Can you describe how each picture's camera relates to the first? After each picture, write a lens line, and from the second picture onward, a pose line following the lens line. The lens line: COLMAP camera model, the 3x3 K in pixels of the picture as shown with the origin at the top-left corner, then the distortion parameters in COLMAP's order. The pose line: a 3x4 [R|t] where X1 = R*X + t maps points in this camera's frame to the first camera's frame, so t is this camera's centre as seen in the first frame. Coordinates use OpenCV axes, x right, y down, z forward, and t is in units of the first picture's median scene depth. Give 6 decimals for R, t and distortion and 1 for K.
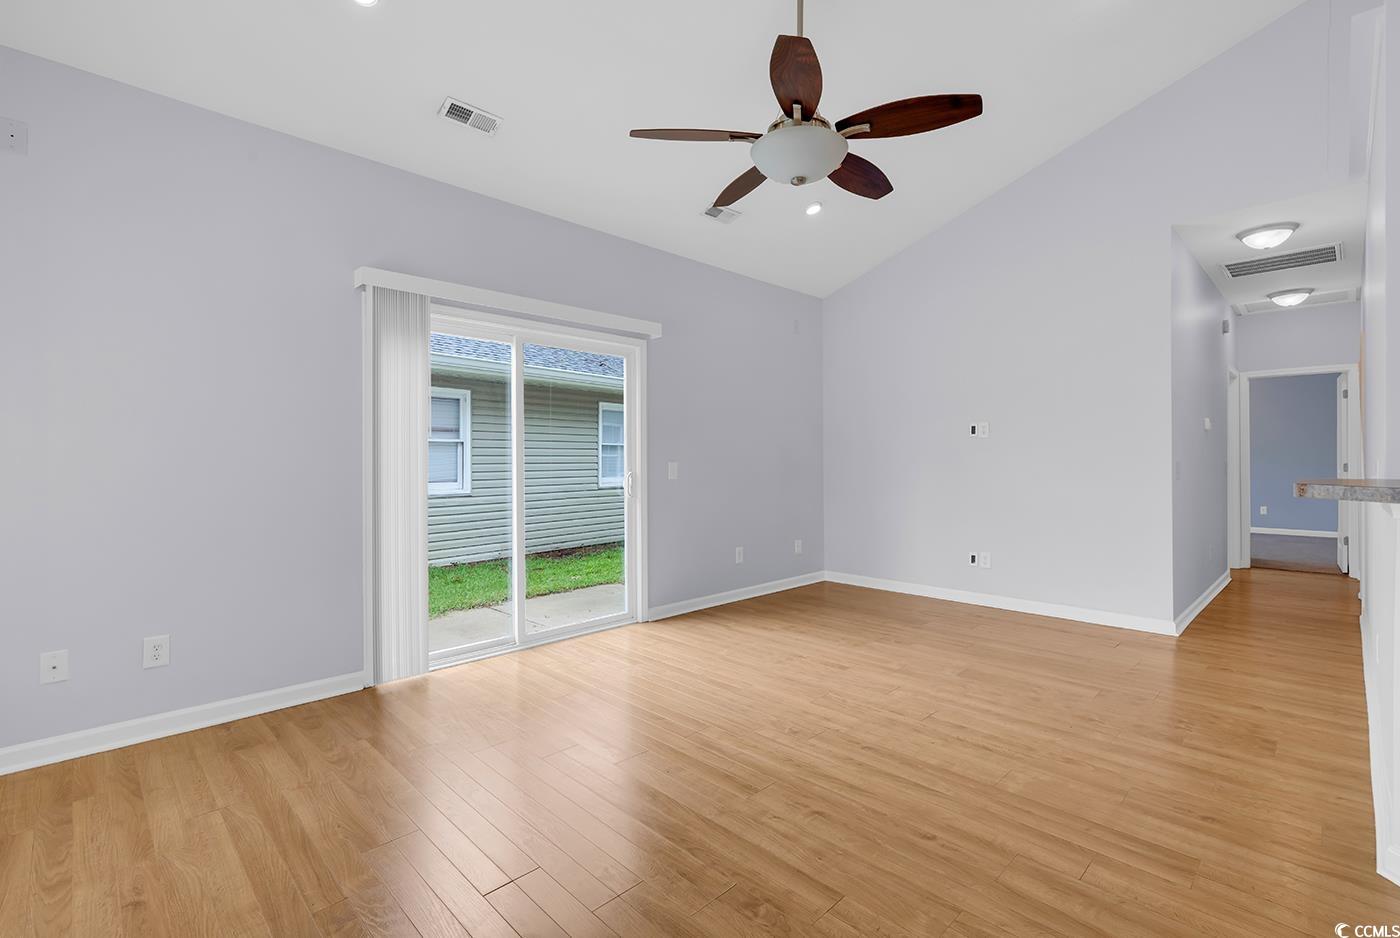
lens RADIAL K [[630.9, 0, 702.3], [0, 630.9, 459.2], [0, 0, 1]] dist [0.008650, -0.001178]
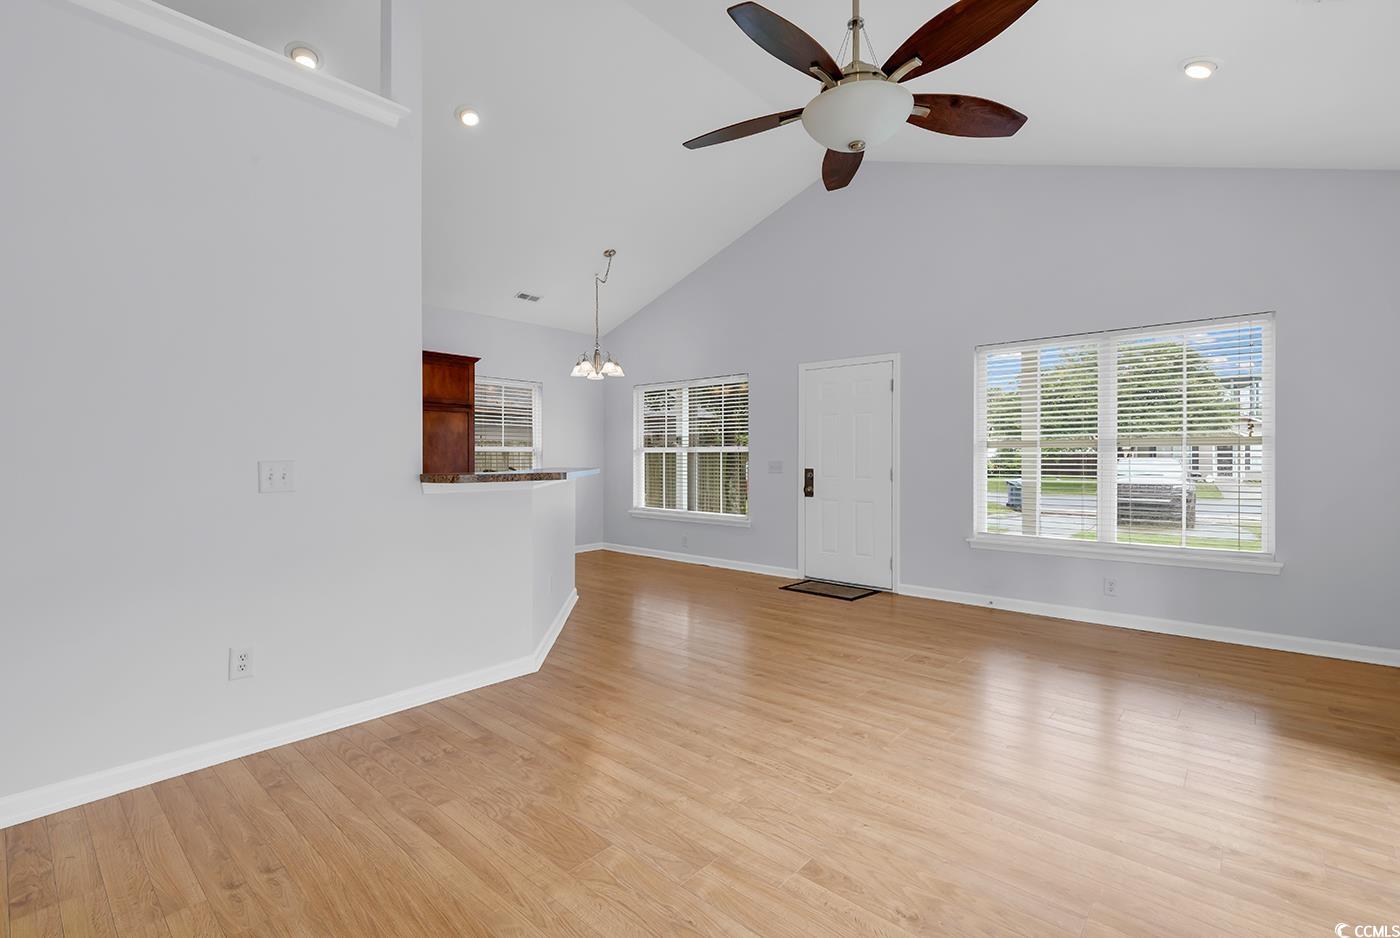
lens RADIAL K [[630.9, 0, 707.7], [0, 630.9, 463.5], [0, 0, 1]] dist [0.008650, -0.001178]
pose [[-0.997436, 0.004609, -0.071414, 0.422814], [0.004431, 0.999987, 0.002663, 0.005564], [0.071425, 0.002339, -0.997443, 1.857325]]
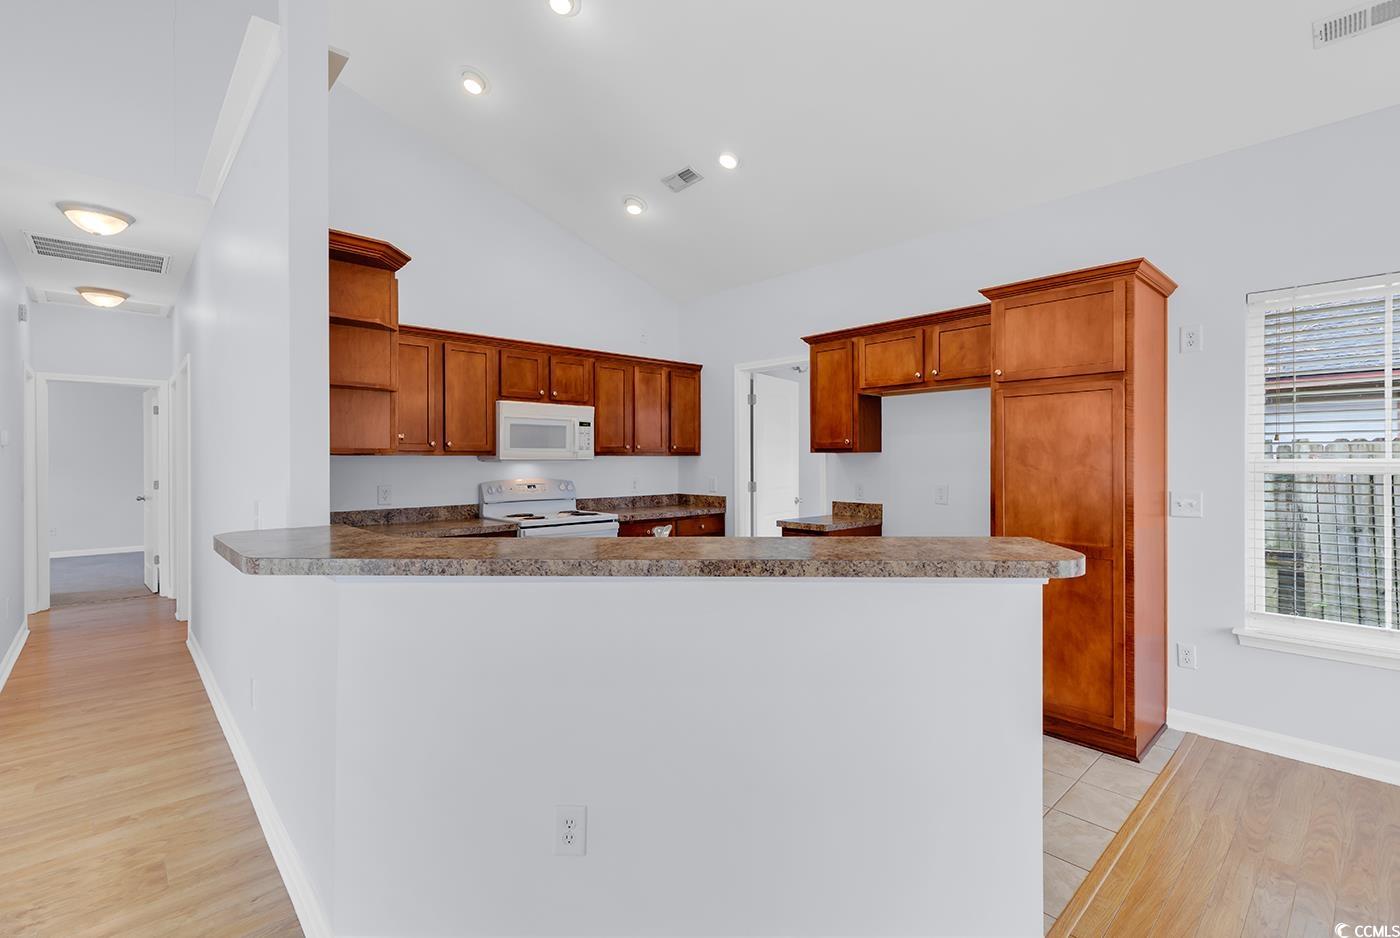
lens RADIAL K [[630.9, 0, 710.0], [0, 630.9, 461.9], [0, 0, 1]] dist [0.008650, -0.001178]
pose [[0.021837, -0.000214, 0.999762, 0.108714], [-0.000799, 1.000000, 0.000231, -0.052007], [-0.999761, -0.000804, 0.021836, 0.269218]]
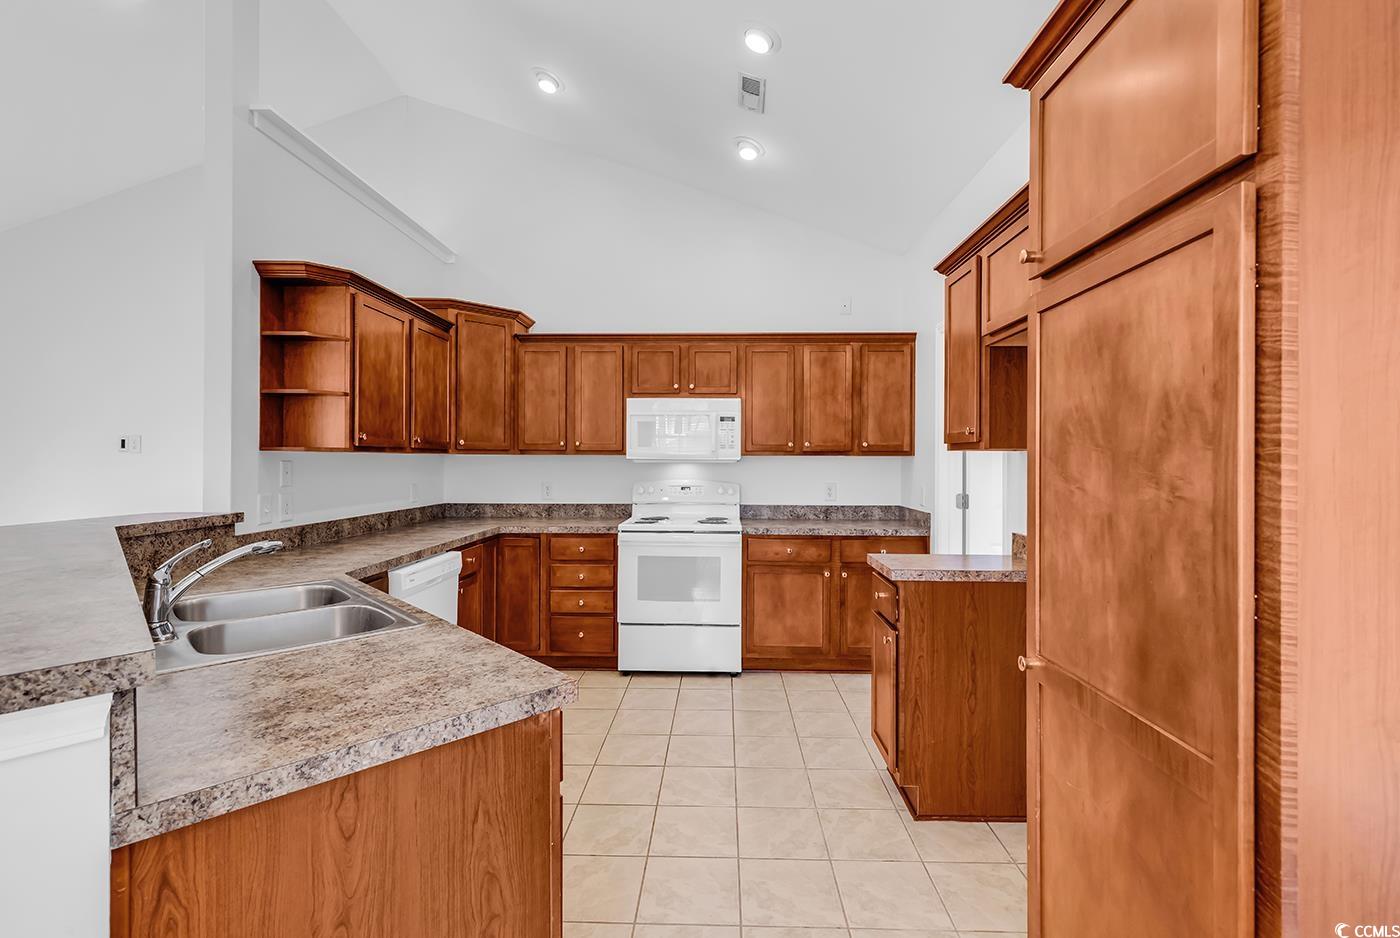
lens RADIAL K [[630.9, 0, 708.1], [0, 630.9, 460.4], [0, 0, 1]] dist [0.008650, -0.001178]
pose [[0.719552, 0.006543, 0.694408, 0.716335], [-0.009771, 0.999952, 0.000704, -0.056518], [-0.694370, -0.007292, 0.719581, -0.364773]]
